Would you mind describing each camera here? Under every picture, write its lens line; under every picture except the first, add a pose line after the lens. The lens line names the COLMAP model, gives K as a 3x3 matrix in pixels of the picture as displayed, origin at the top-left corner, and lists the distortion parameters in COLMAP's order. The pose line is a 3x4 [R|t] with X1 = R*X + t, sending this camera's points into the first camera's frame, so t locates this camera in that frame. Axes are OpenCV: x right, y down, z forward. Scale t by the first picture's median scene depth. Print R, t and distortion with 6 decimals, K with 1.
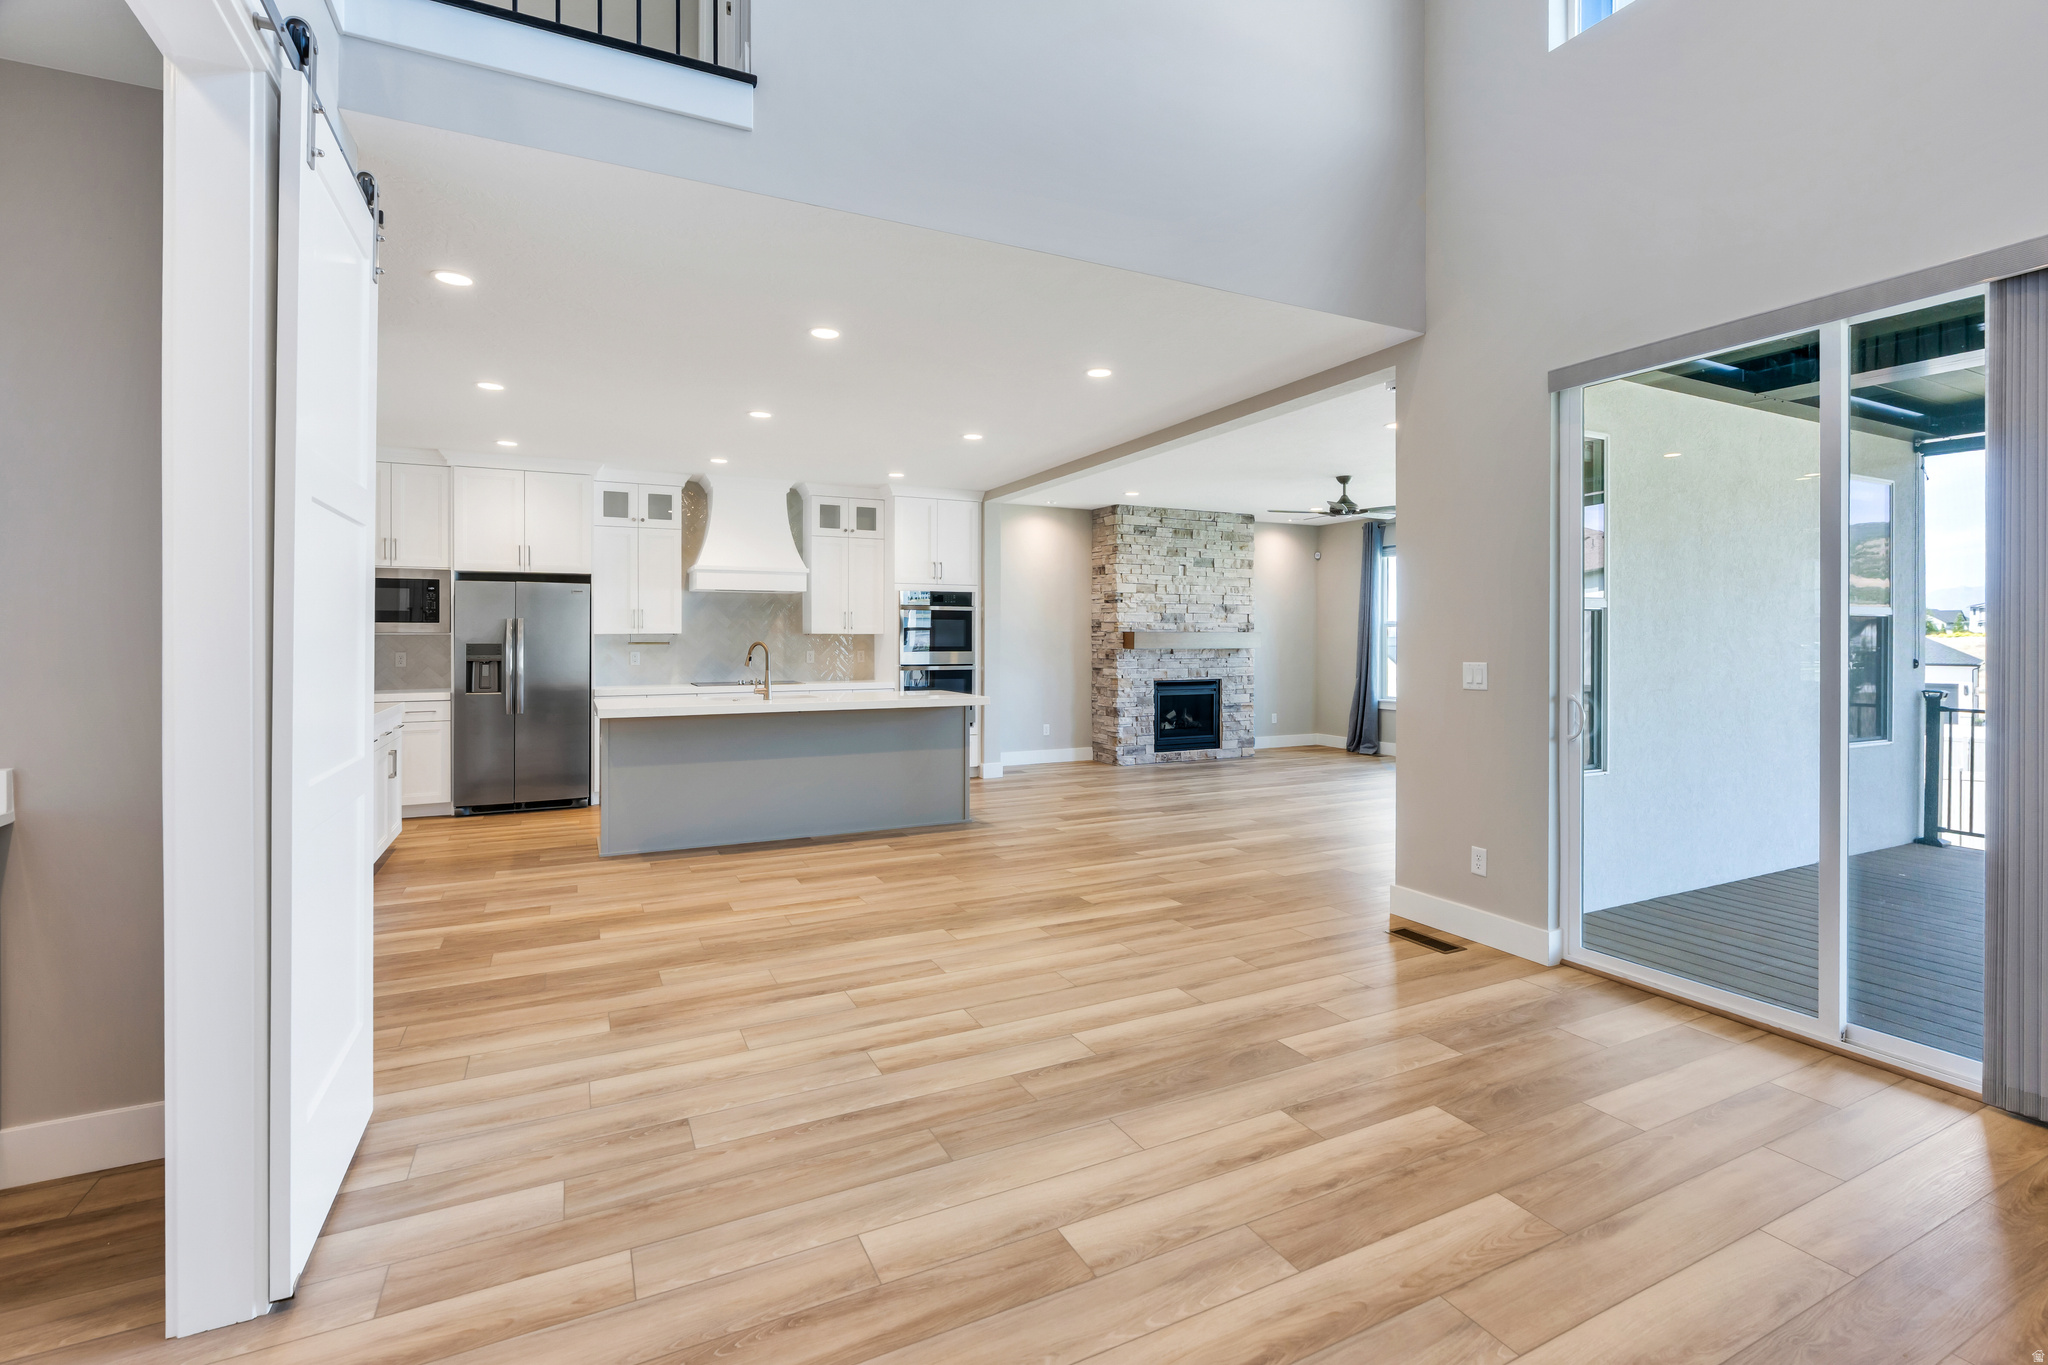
lens RADIAL K [[924.9, 0, 1031.5], [0, 924.9, 642.8], [0, 0, 1]] dist [-0.003633, 0.000392]
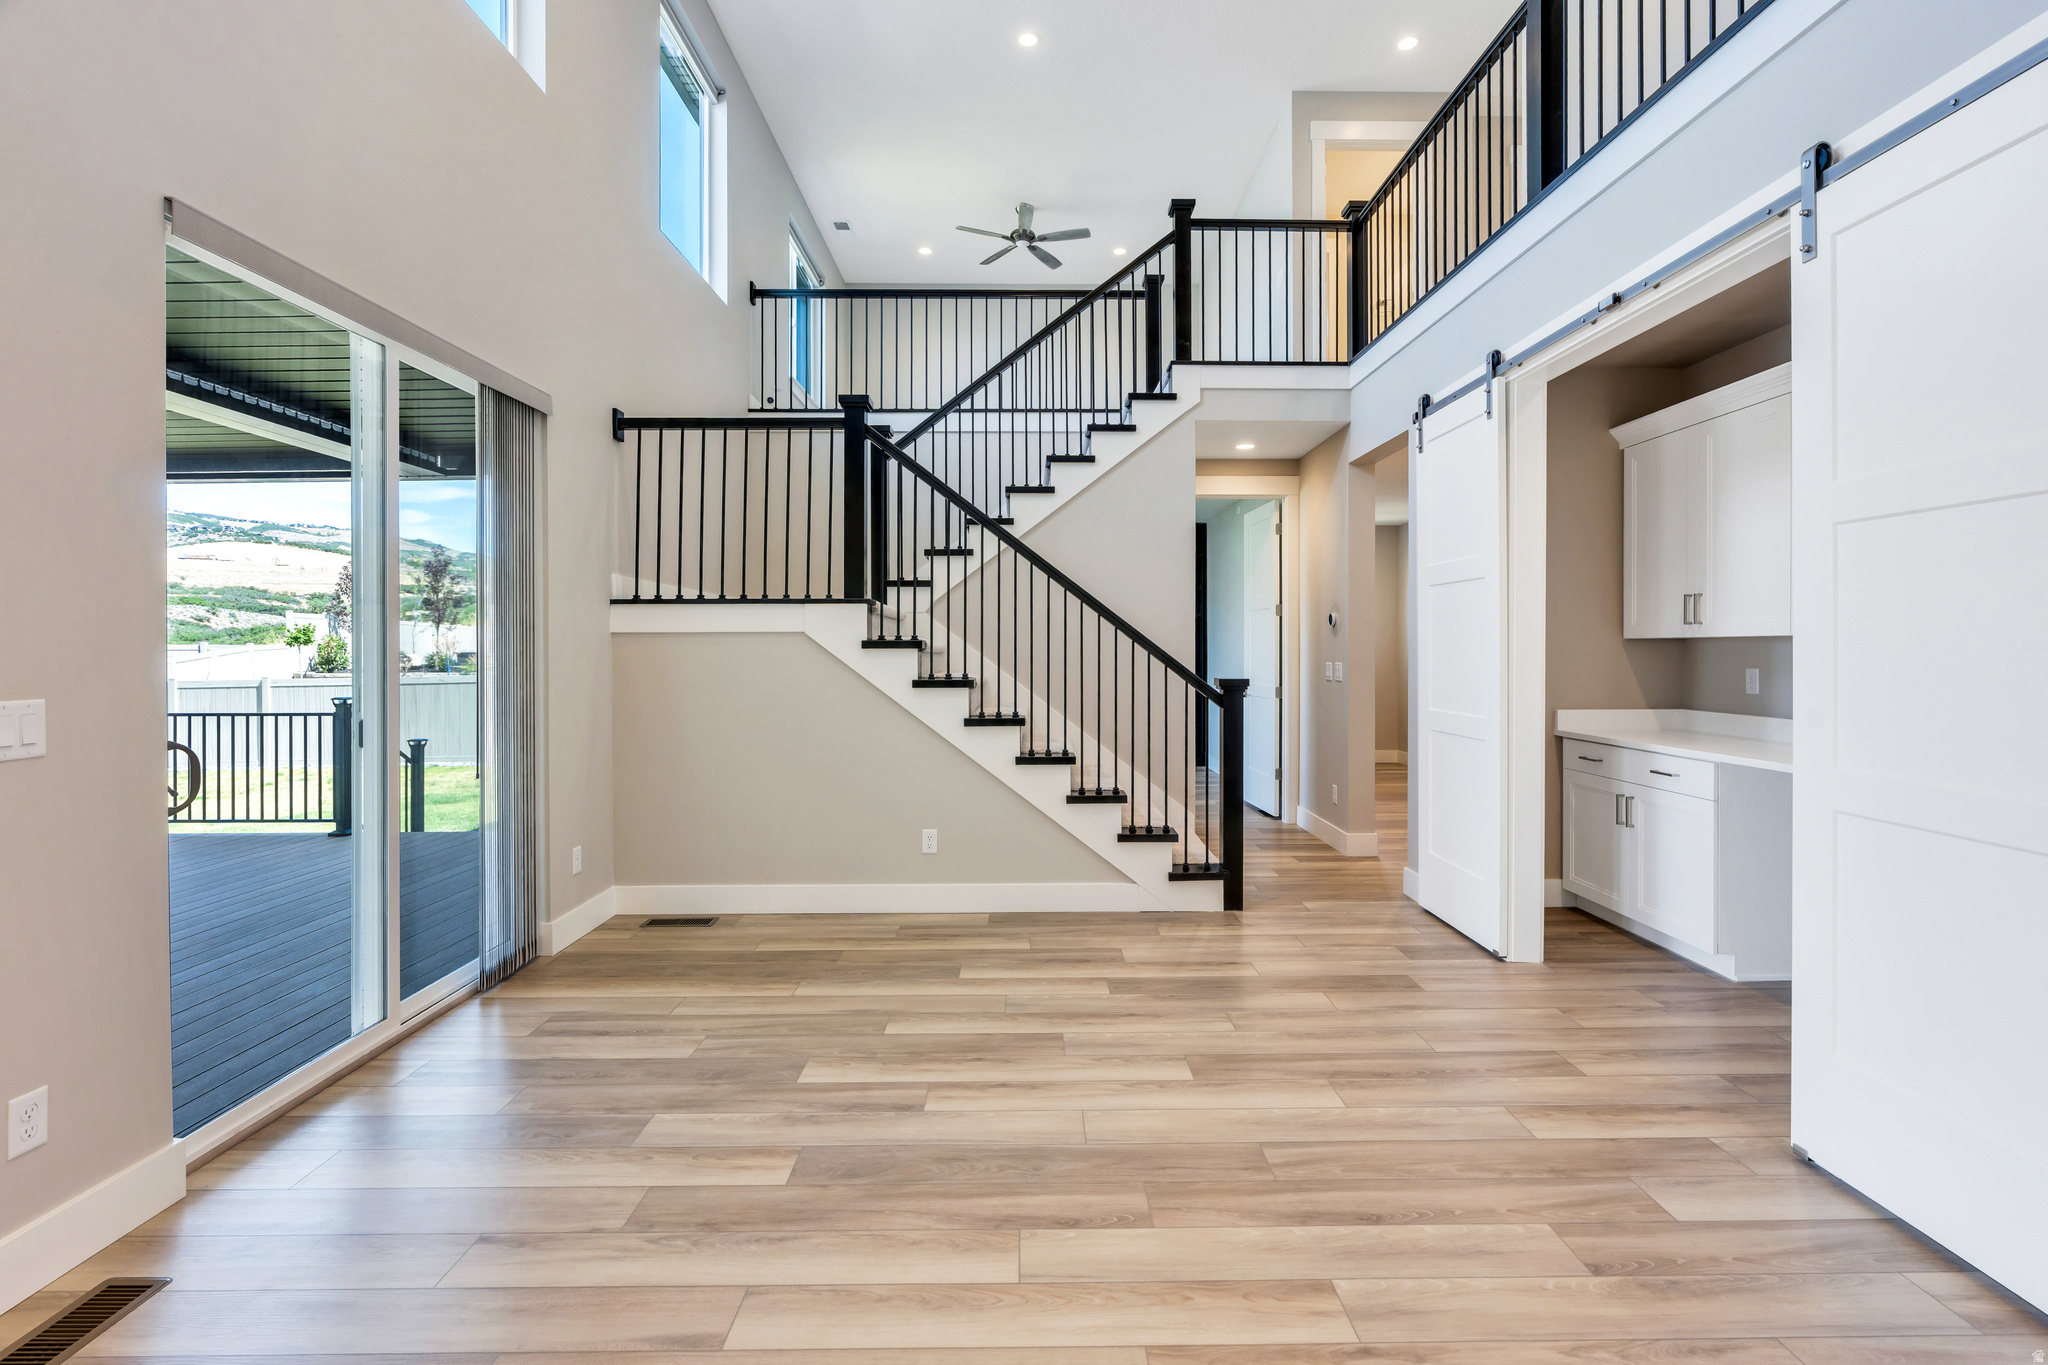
lens RADIAL K [[924.9, 0, 1031.5], [0, 924.9, 642.8], [0, 0, 1]] dist [-0.003633, 0.000392]
pose [[-0.896761, 0.004843, 0.442488, -0.256583], [0.004164, 0.999988, -0.002504, -0.006465], [-0.442495, -0.000403, -0.896771, 1.642038]]
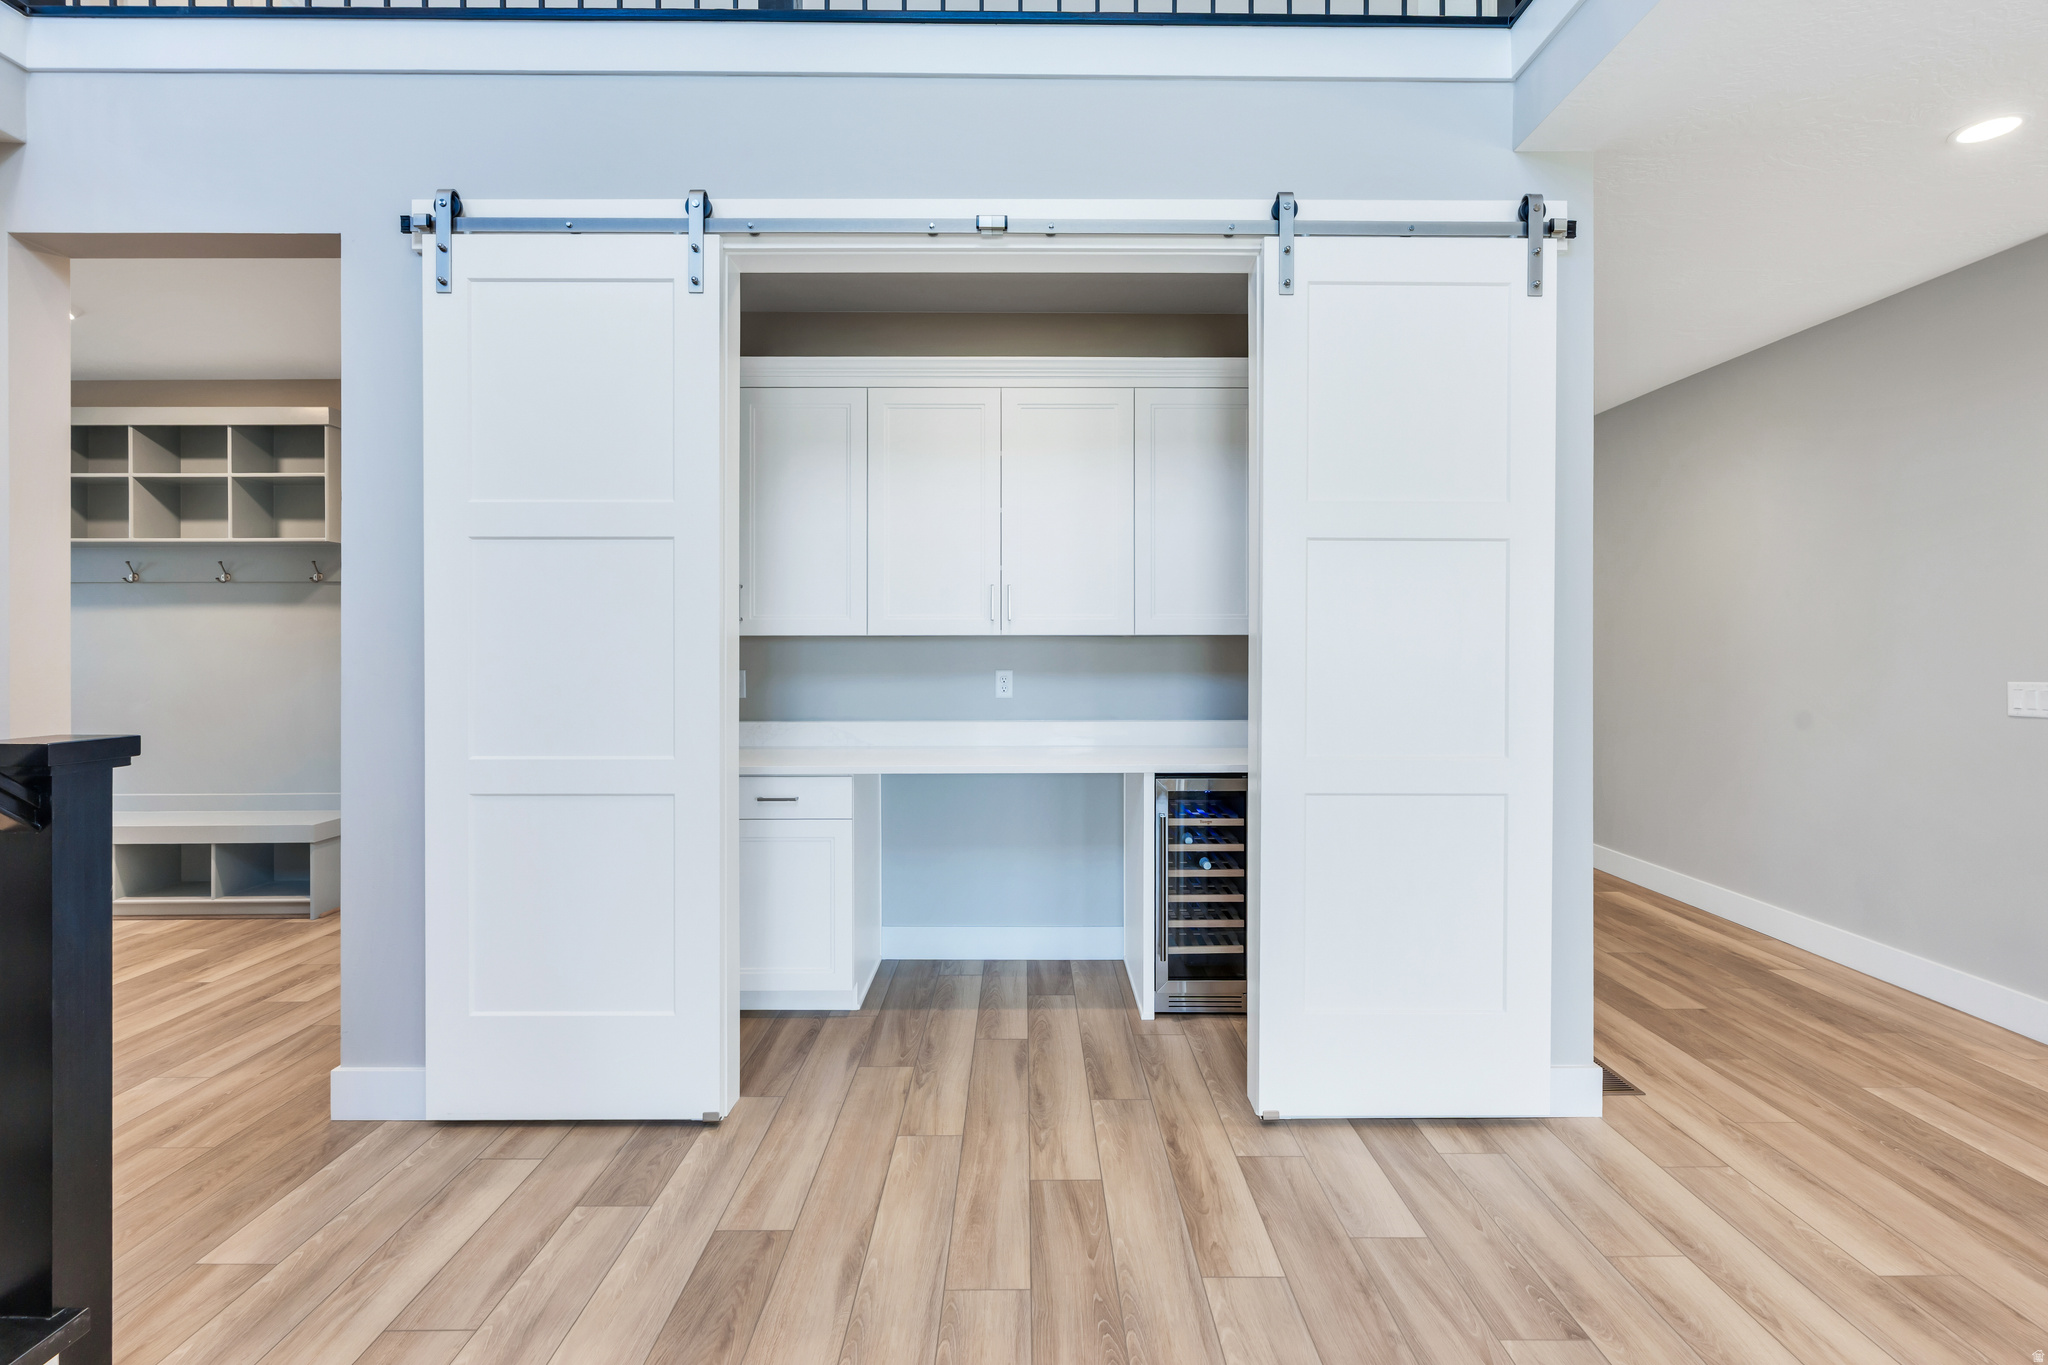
lens RADIAL K [[924.9, 0, 1031.5], [0, 924.9, 642.8], [0, 0, 1]] dist [-0.003633, 0.000392]
pose [[-0.442560, -0.004520, -0.896727, 0.375467], [-0.003378, 0.999989, -0.003374, -0.001628], [0.896732, 0.001536, -0.442570, 0.808853]]
